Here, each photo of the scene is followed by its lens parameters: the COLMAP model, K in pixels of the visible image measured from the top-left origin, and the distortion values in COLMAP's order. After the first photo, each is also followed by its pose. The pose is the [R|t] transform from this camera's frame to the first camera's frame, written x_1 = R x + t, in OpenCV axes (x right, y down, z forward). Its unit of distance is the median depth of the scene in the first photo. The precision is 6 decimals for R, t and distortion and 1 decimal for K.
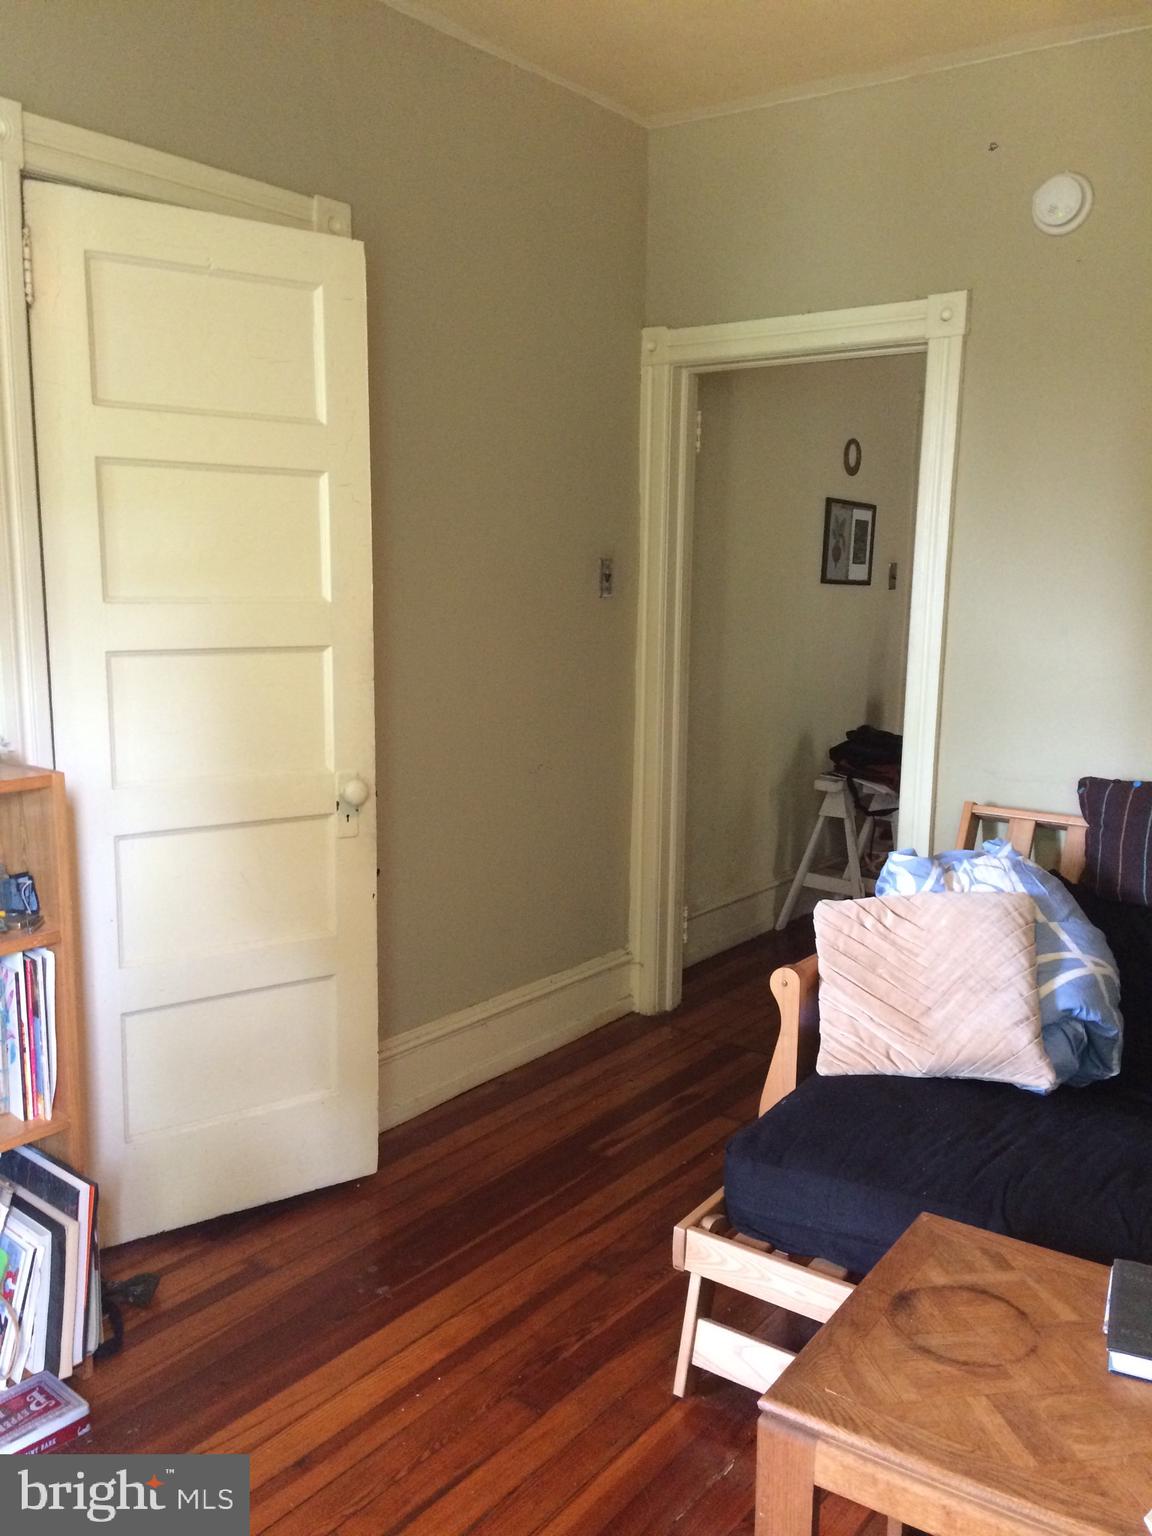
lens RADIAL K [[1298.7, 0, 576.0], [0, 1298.7, 768.0], [0, 0, 1]] dist [0.107955, -0.181561]
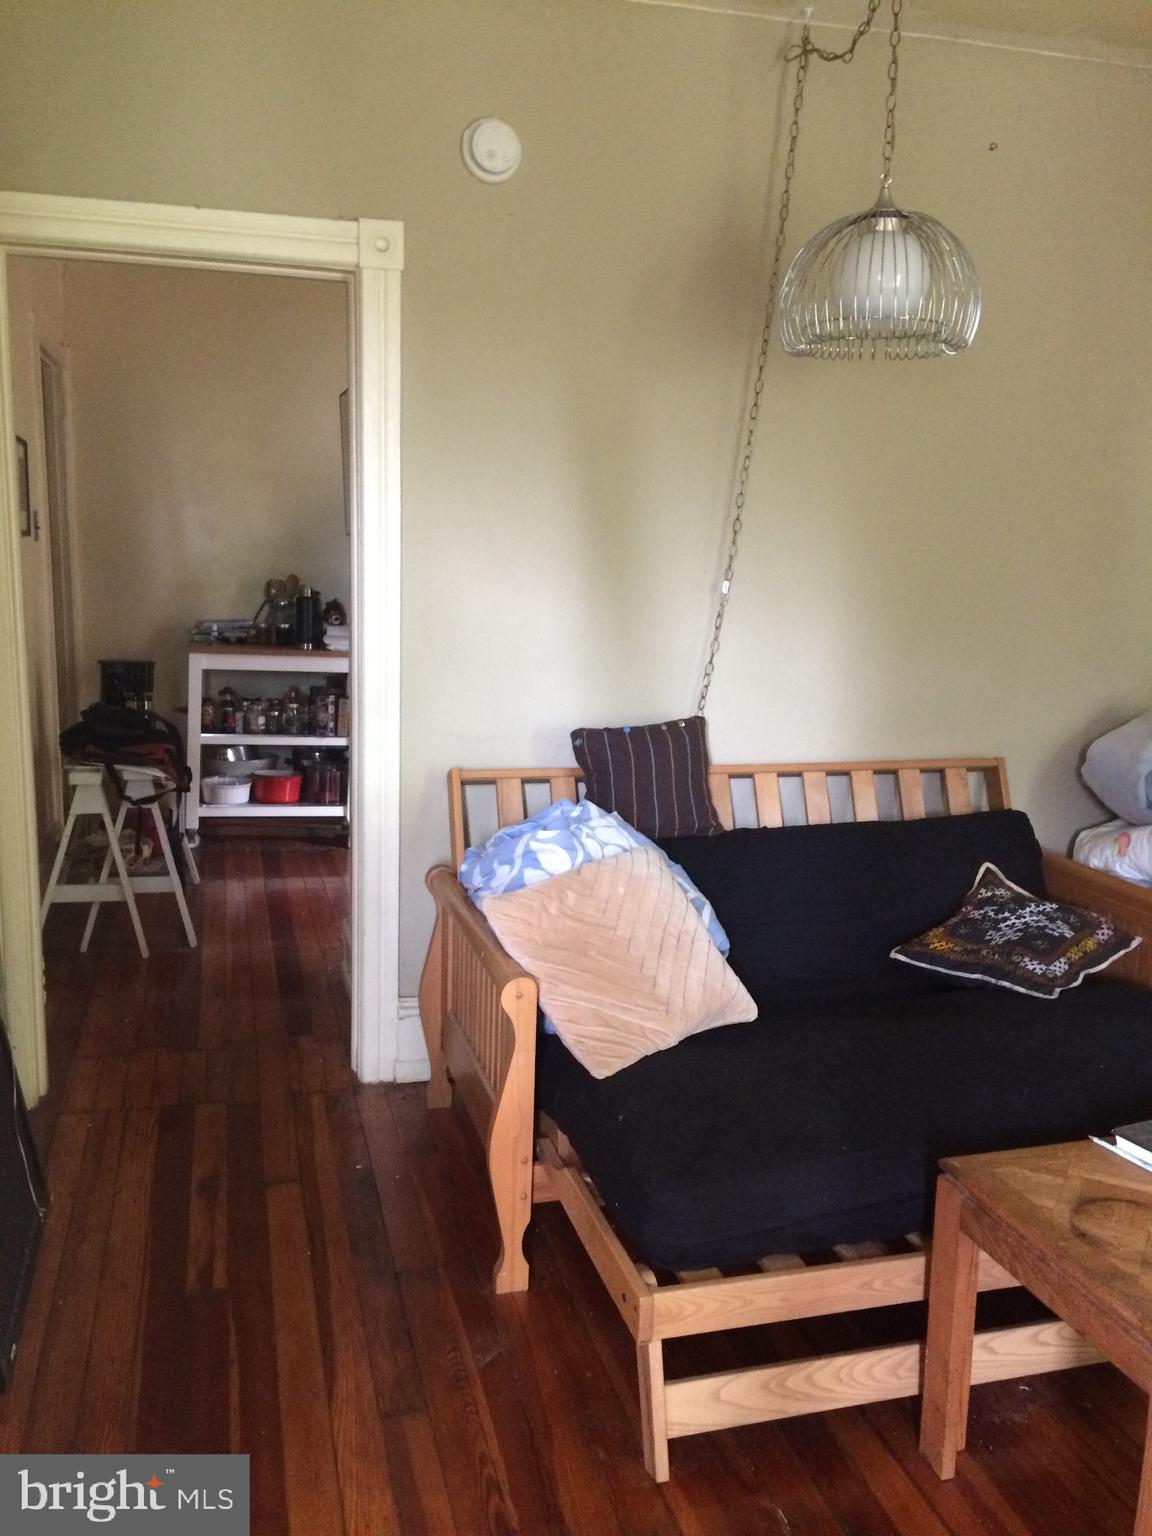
lens RADIAL K [[1298.7, 0, 576.0], [0, 1298.7, 768.0], [0, 0, 1]] dist [0.107955, -0.181561]
pose [[0.620331, -0.134272, 0.772762, -0.387854], [0.104262, 0.990611, 0.088429, -0.050540], [-0.777380, 0.025714, 0.628506, 0.329139]]
